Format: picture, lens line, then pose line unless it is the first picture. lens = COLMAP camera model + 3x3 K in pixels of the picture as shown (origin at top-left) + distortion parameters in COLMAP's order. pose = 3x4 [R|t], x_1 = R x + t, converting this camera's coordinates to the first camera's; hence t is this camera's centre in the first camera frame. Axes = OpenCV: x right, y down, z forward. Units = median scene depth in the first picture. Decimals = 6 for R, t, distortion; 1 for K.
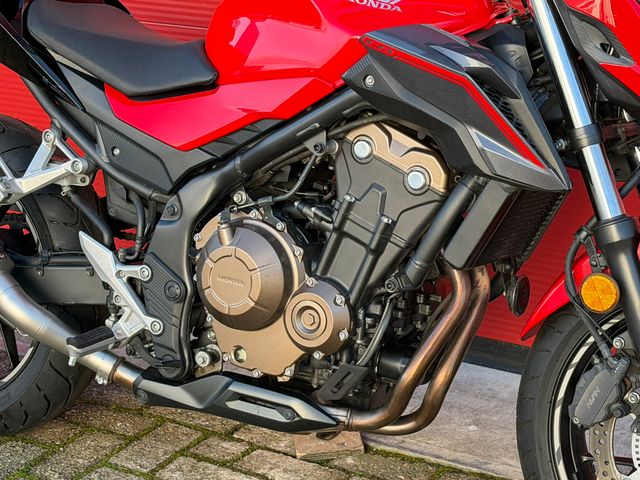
lens RADIAL K [[1413.1, 0, 308.9], [0, 1413.1, 237.9], [0, 0, 1]] dist [0.142664, 0.094452]
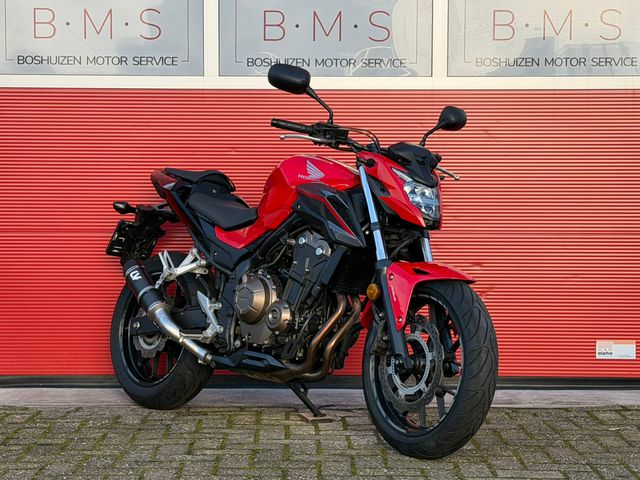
lens RADIAL K [[1413.1, 0, 308.9], [0, 1413.1, 237.9], [0, 0, 1]] dist [0.142664, 0.094452]
pose [[0.950186, 0.016571, -0.311244, 0.682482], [-0.105562, 0.956679, -0.271333, 0.494856], [0.293264, 0.290672, 0.910772, -0.959242]]
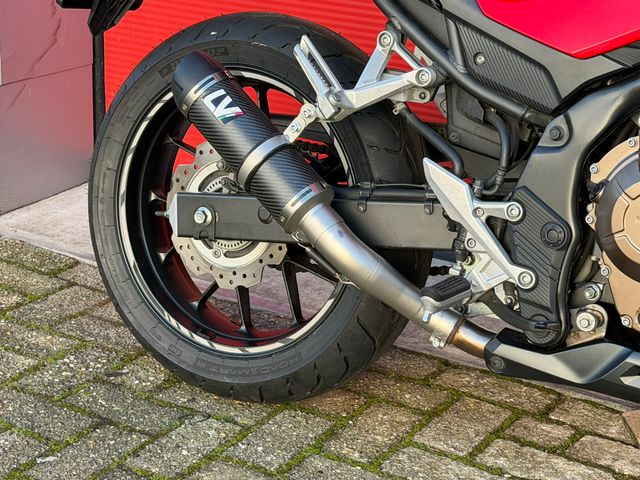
lens RADIAL K [[1413.1, 0, 308.9], [0, 1413.1, 237.9], [0, 0, 1]] dist [0.142664, 0.094452]
pose [[0.999100, 0.041167, -0.010243, -0.220349], [-0.040963, 0.998973, 0.019387, 0.028520], [0.011031, -0.018950, 0.999760, 0.194403]]
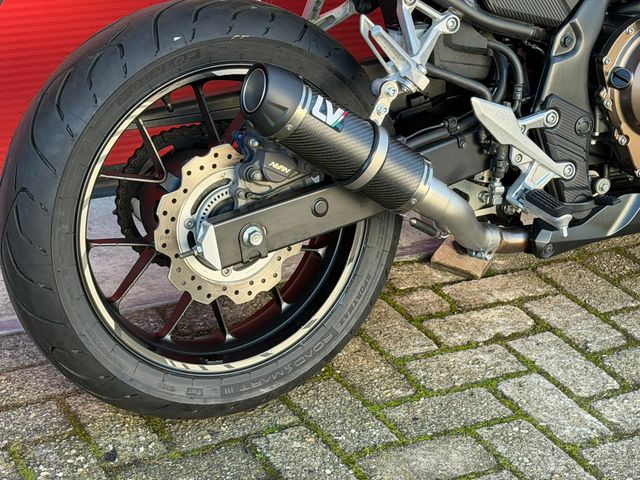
lens RADIAL K [[1413.1, 0, 308.9], [0, 1413.1, 237.9], [0, 0, 1]] dist [0.142664, 0.094452]
pose [[0.531406, -0.340645, 0.775609, -0.919179], [0.211474, 0.939943, 0.267930, -0.177658], [-0.820297, 0.021641, 0.571529, 0.602342]]
